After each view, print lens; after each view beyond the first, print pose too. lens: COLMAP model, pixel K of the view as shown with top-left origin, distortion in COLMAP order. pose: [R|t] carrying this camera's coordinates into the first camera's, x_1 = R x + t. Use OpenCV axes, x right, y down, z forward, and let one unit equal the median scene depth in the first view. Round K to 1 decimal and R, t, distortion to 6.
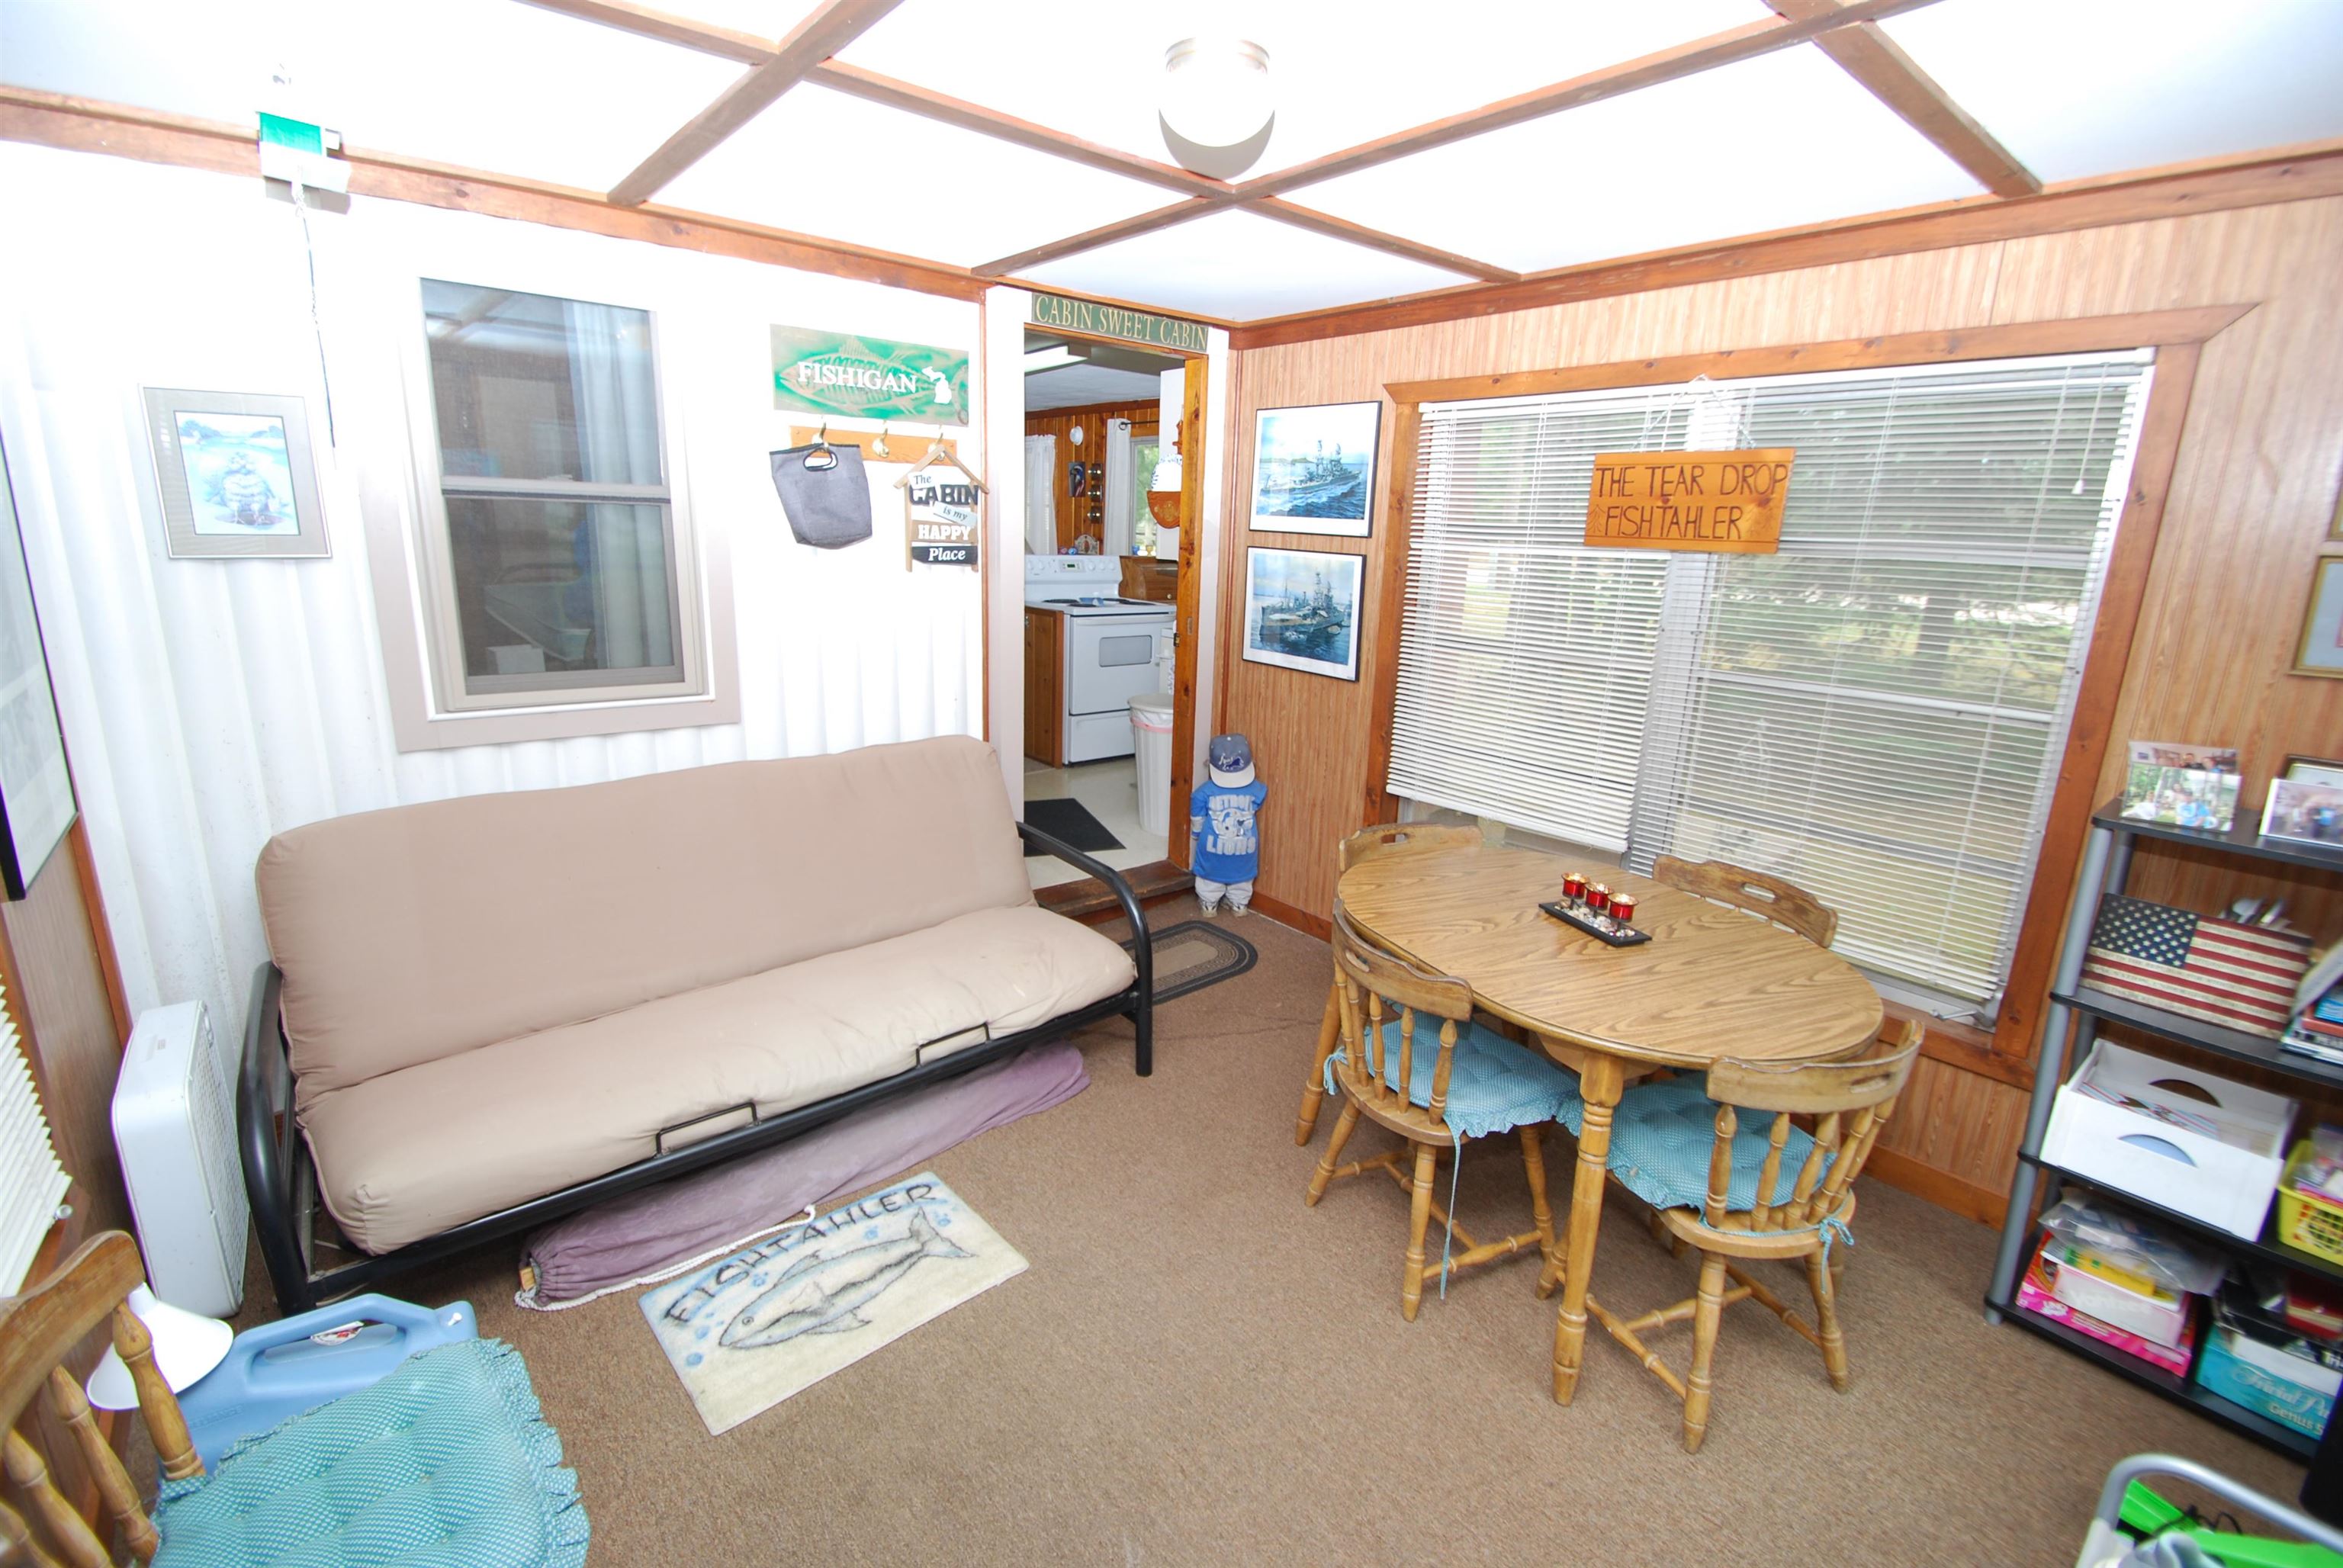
lens RADIAL K [[1032.1, 0, 1166.3], [0, 1032.1, 777.5], [0, 0, 1]] dist [0.016503, -0.018780]
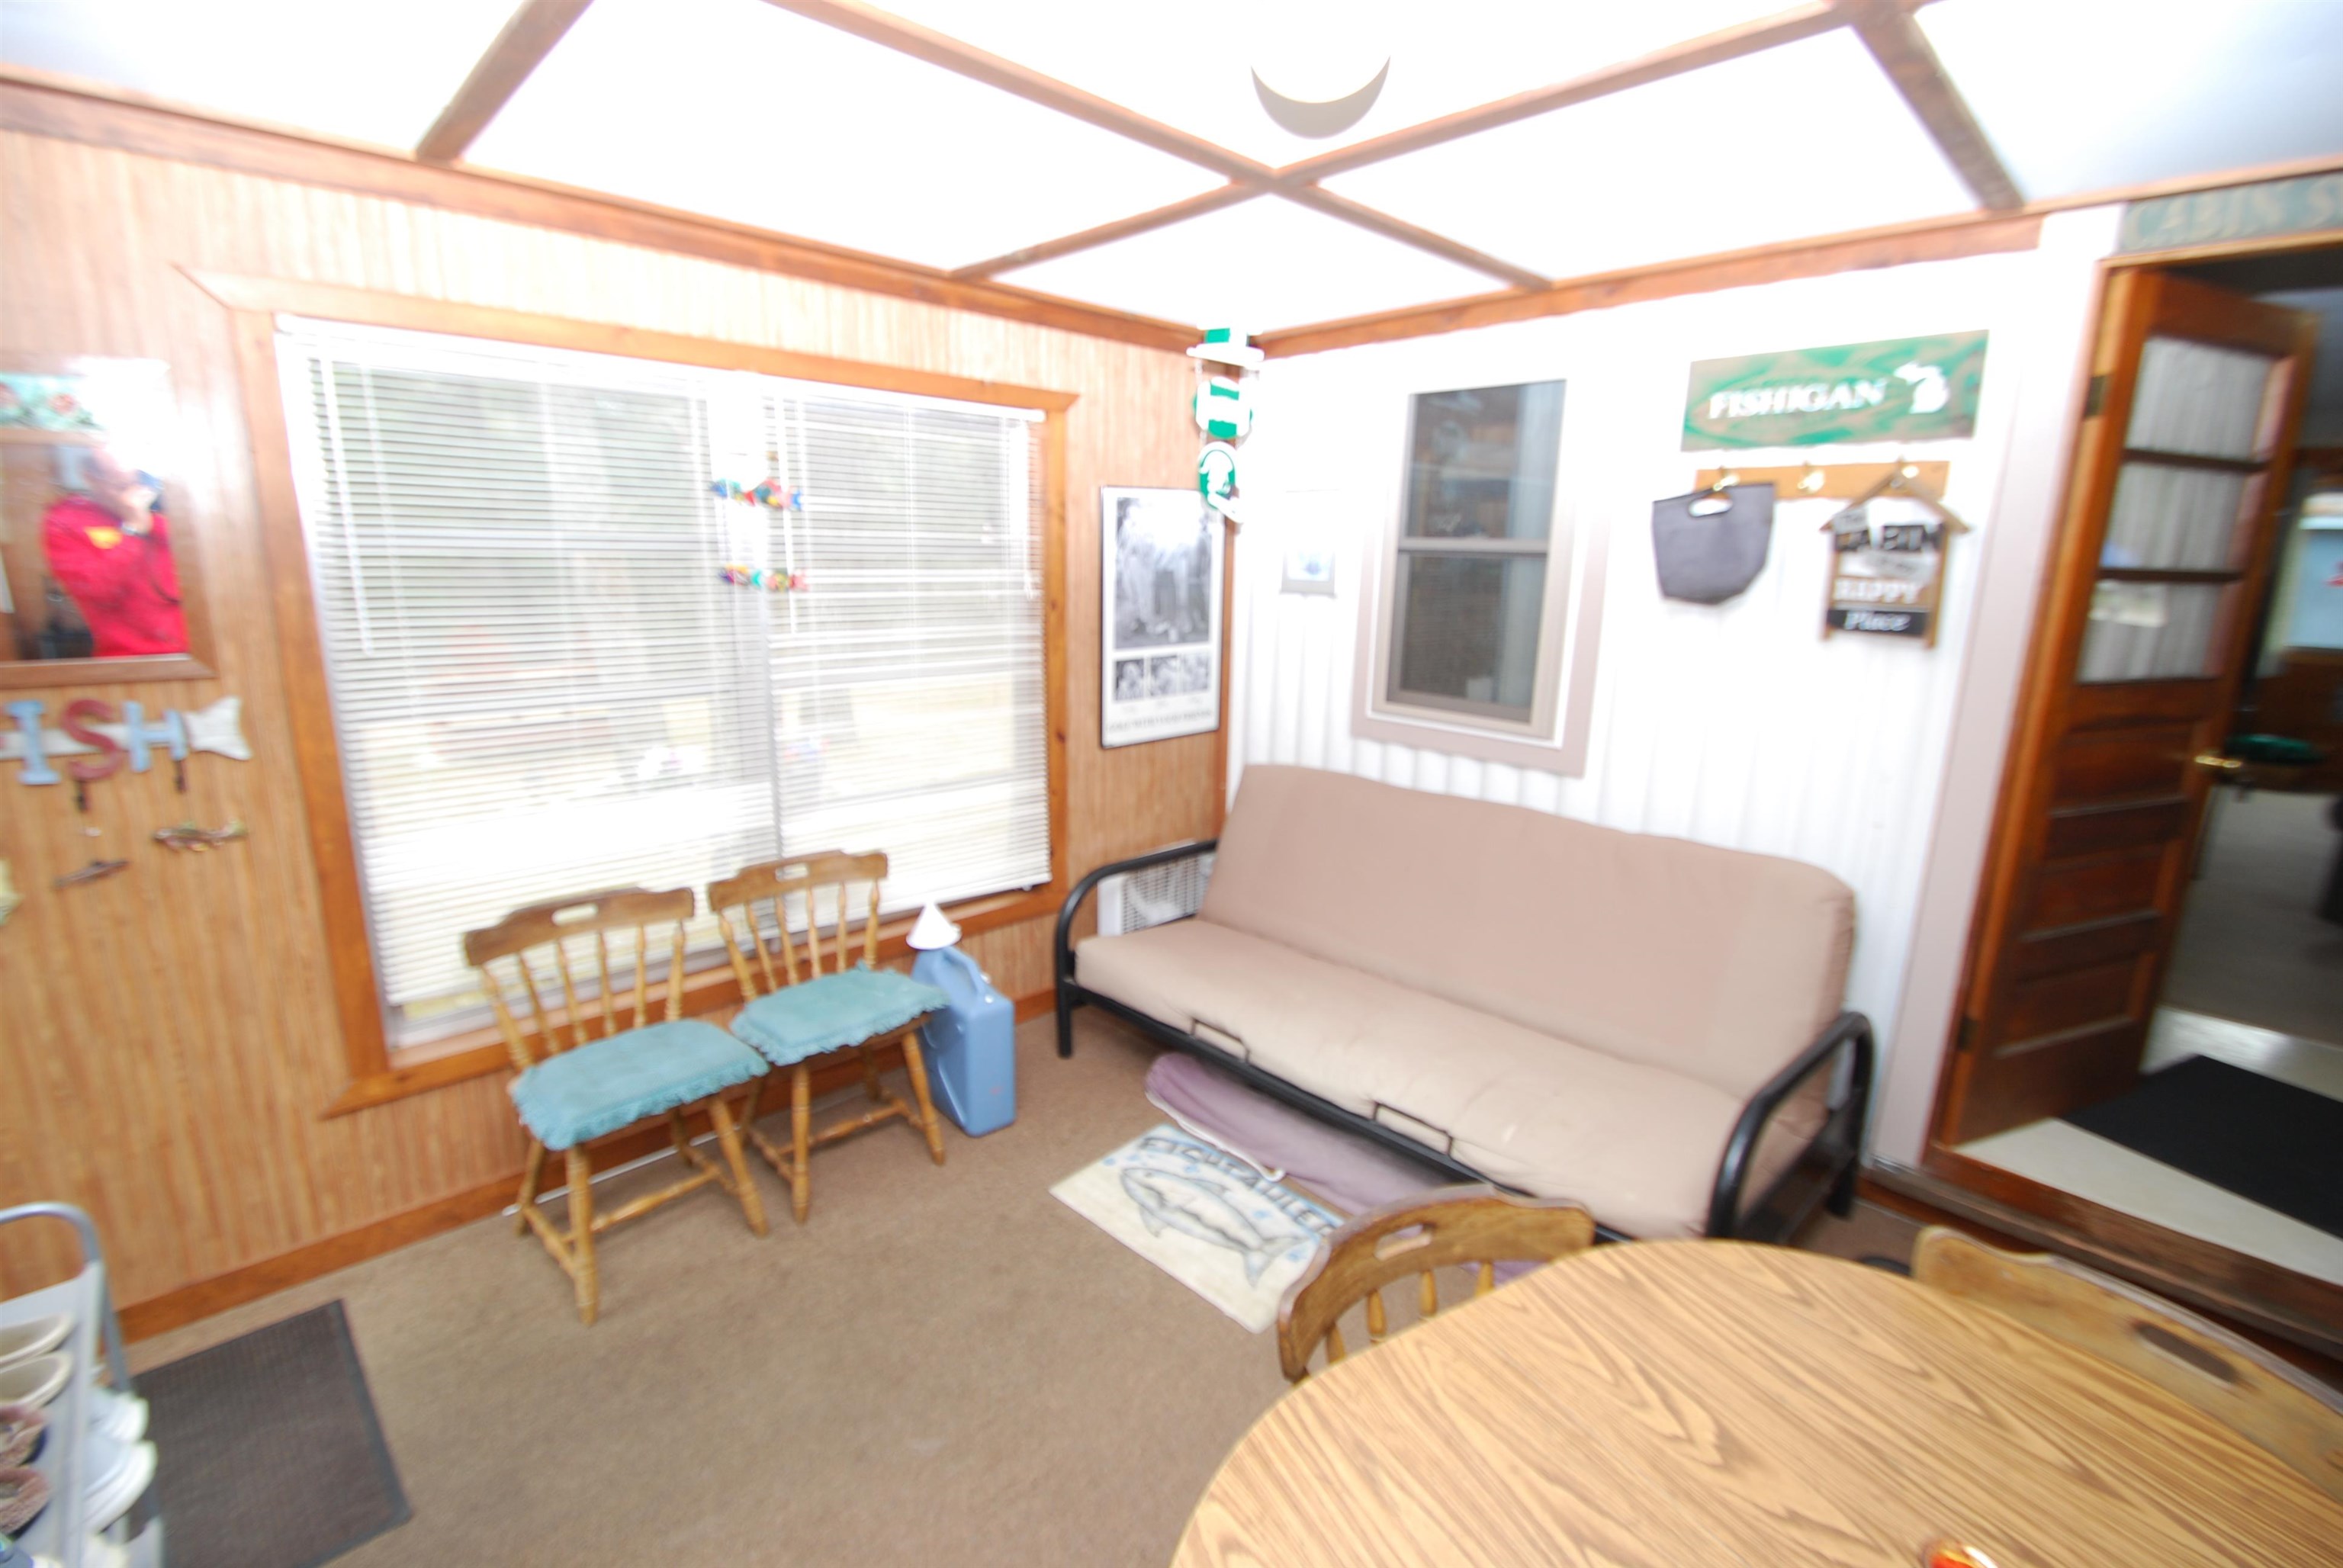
lens RADIAL K [[1047.9, 0, 1180.4], [0, 1047.9, 786.2], [0, 0, 1]] dist [0.016596, -0.019608]
pose [[0.067919, 0.189830, -0.979465, 0.419391], [-0.260013, 0.951174, 0.166317, -0.087562], [0.963214, 0.243377, 0.113961, 0.409333]]
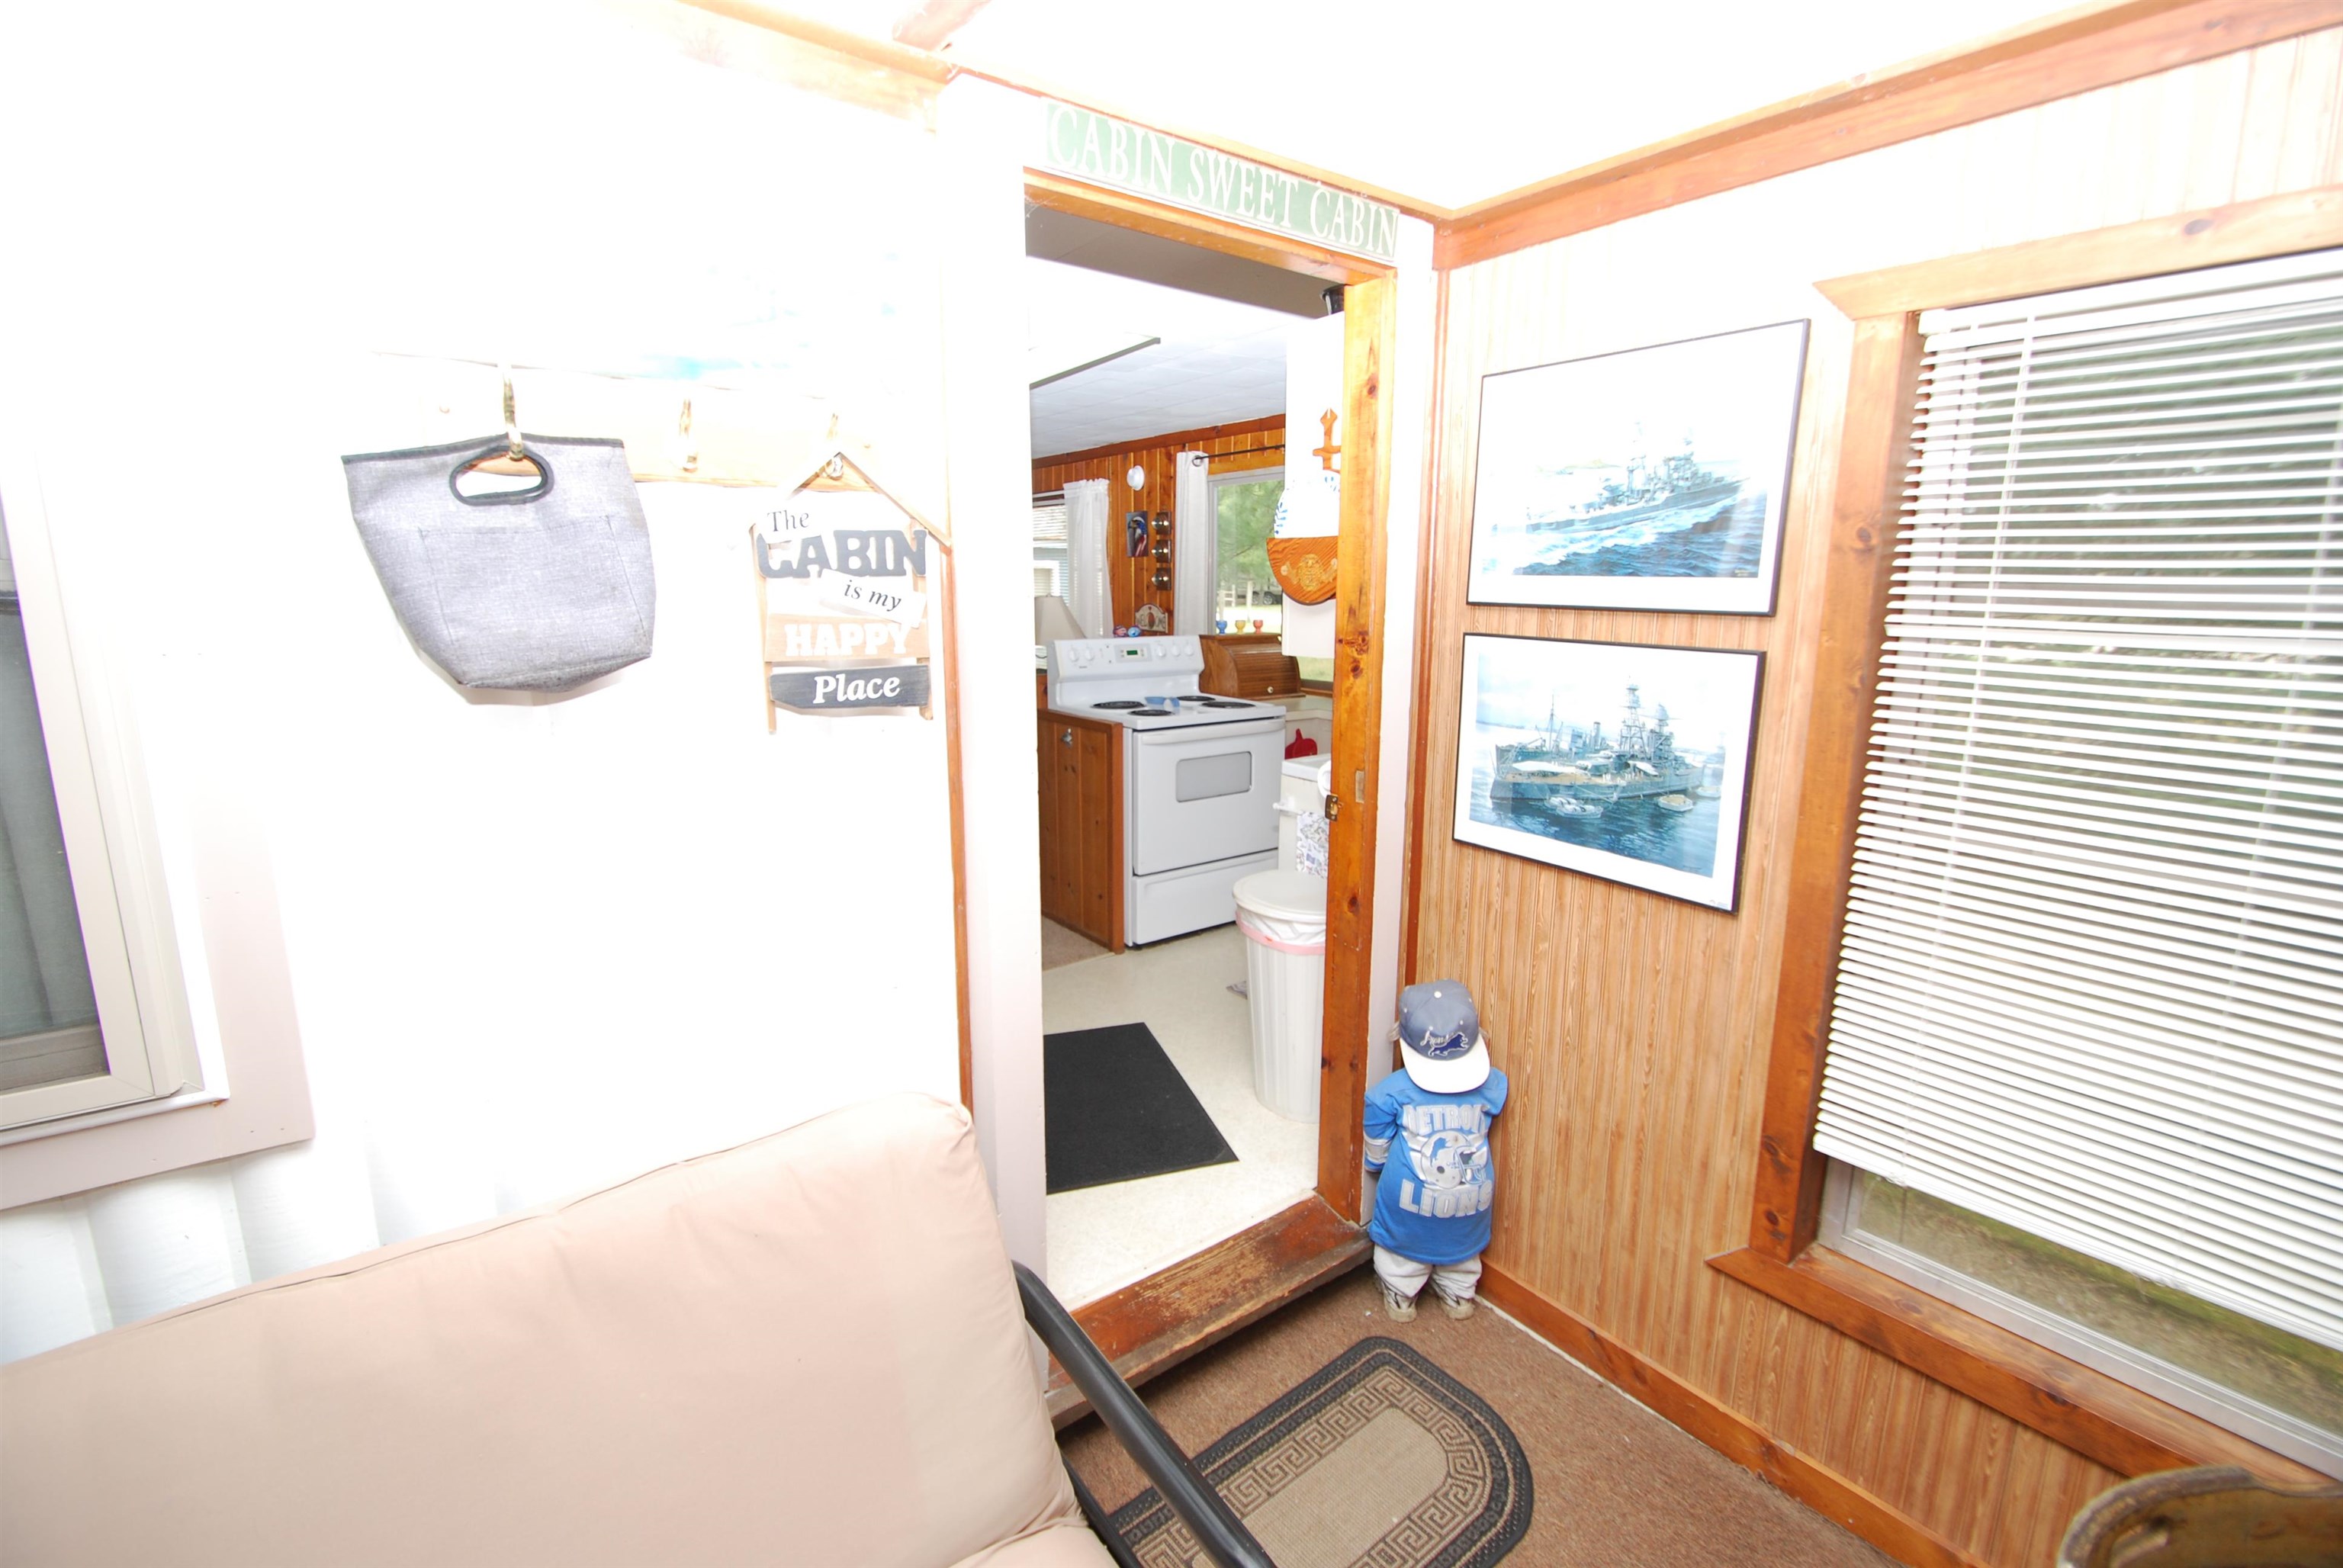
lens RADIAL K [[1032.1, 0, 1166.3], [0, 1032.1, 777.5], [0, 0, 1]] dist [0.016503, -0.018780]
pose [[0.998102, -0.020610, -0.058034, -0.047569], [0.017386, 0.998306, -0.055518, -0.128956], [0.059080, 0.054404, 0.996770, 0.487970]]
